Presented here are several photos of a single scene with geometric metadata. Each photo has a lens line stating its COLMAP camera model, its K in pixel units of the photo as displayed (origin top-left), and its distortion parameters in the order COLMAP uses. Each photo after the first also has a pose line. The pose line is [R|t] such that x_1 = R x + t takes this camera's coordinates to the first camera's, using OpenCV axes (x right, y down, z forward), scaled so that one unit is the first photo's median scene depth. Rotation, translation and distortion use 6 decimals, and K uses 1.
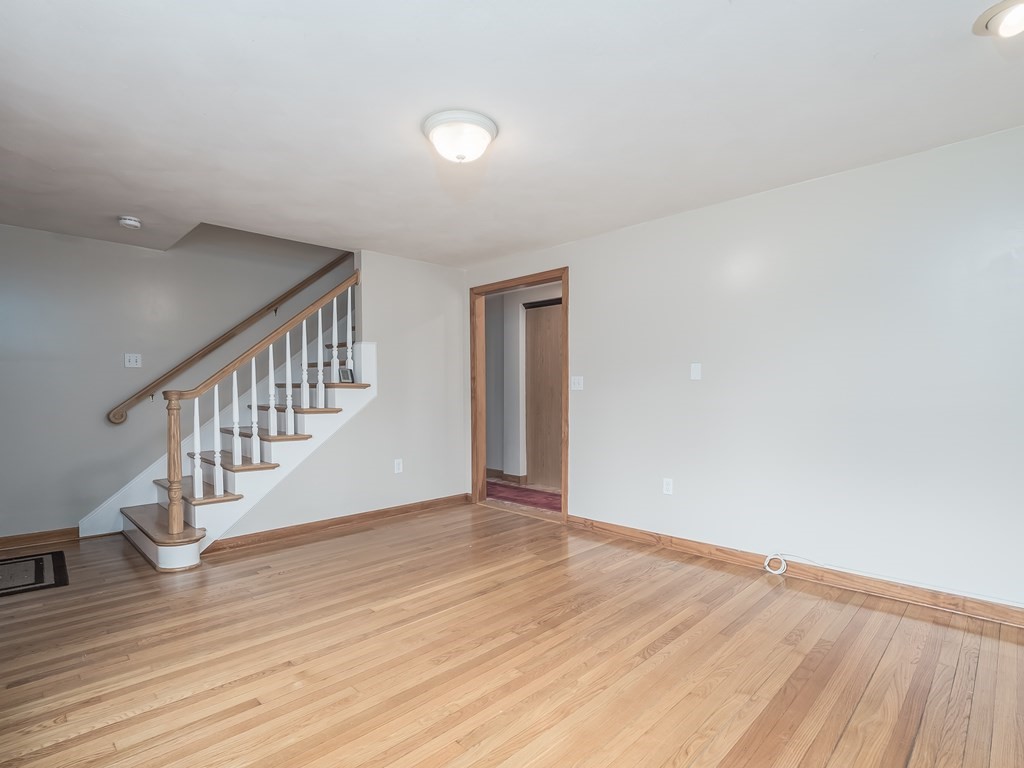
lens RADIAL K [[507.0, 0, 501.1], [0, 507.0, 367.3], [0, 0, 1]] dist [-0.014916, -0.001149]
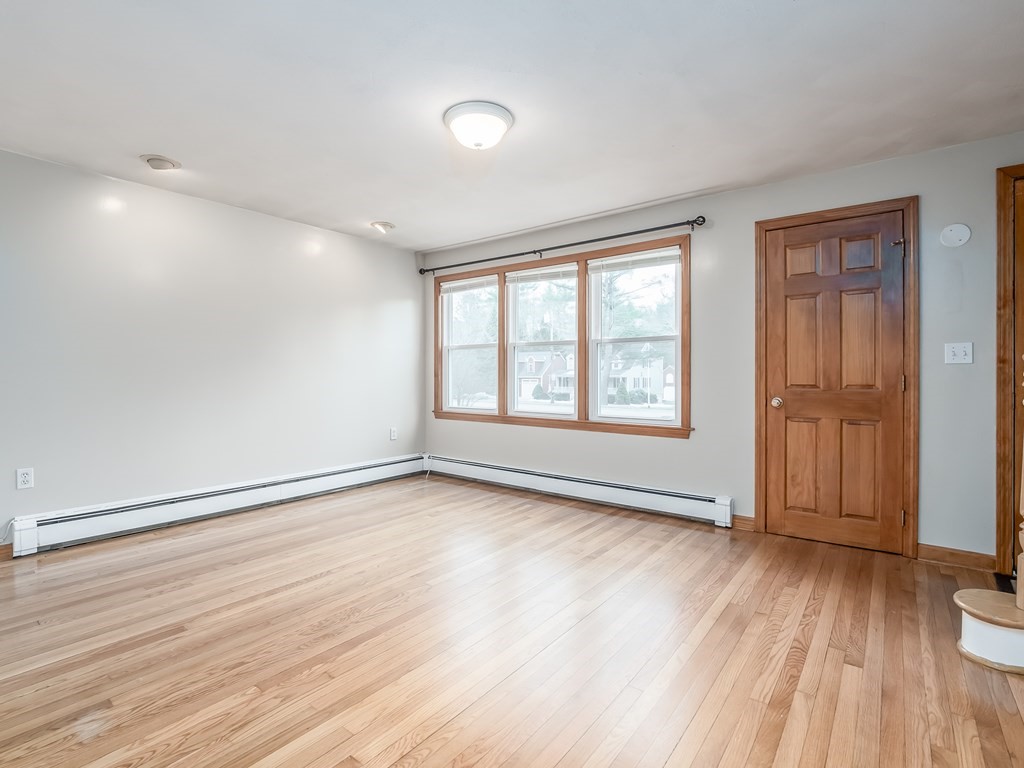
lens RADIAL K [[501.6, 0, 502.9], [0, 501.6, 377.5], [0, 0, 1]] dist [-0.009849, -0.001690]
pose [[-0.992068, 0.003238, -0.125663, 0.002658], [0.008613, 0.999070, -0.042256, 0.089422], [0.125410, -0.043003, -0.991173, 1.457961]]
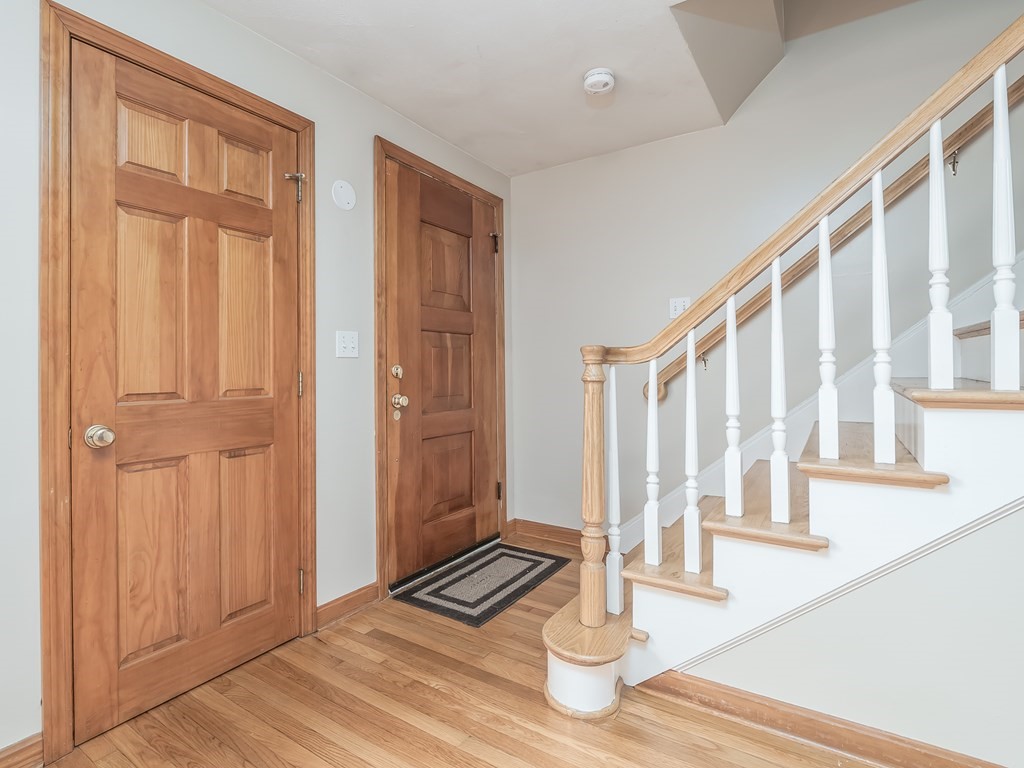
lens RADIAL K [[507.0, 0, 501.1], [0, 507.0, 367.3], [0, 0, 1]] dist [-0.014916, -0.001149]
pose [[0.207898, -0.010388, -0.978095, -0.155173], [0.059356, 0.998235, 0.002015, 0.062358], [0.976348, -0.058475, 0.208148, 0.809173]]
